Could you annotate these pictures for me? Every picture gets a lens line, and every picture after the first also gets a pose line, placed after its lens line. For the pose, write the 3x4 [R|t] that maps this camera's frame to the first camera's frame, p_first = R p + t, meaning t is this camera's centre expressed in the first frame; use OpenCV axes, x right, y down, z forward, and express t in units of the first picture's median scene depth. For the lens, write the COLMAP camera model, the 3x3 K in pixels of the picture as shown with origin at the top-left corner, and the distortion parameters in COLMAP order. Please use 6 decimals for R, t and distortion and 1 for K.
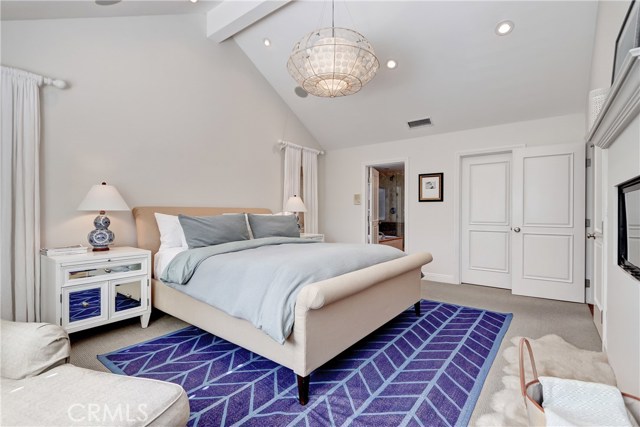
lens RADIAL K [[295.9, 0, 331.0], [0, 295.9, 213.7], [0, 0, 1]] dist [0.094715, 0.000014]
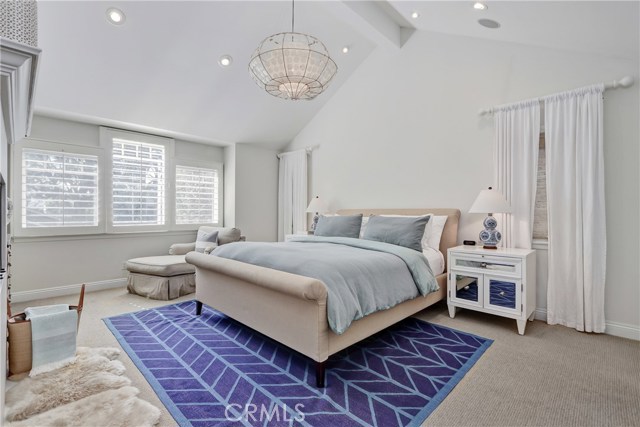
lens RADIAL K [[300.6, 0, 316.8], [0, 300.6, 213.0], [0, 0, 1]] dist [0.000821, -0.000065]
pose [[-0.161209, -0.006556, -0.986899, 0.220479], [-0.003732, 0.999975, -0.006034, 0.000242], [0.986913, 0.002710, -0.161229, 0.273635]]
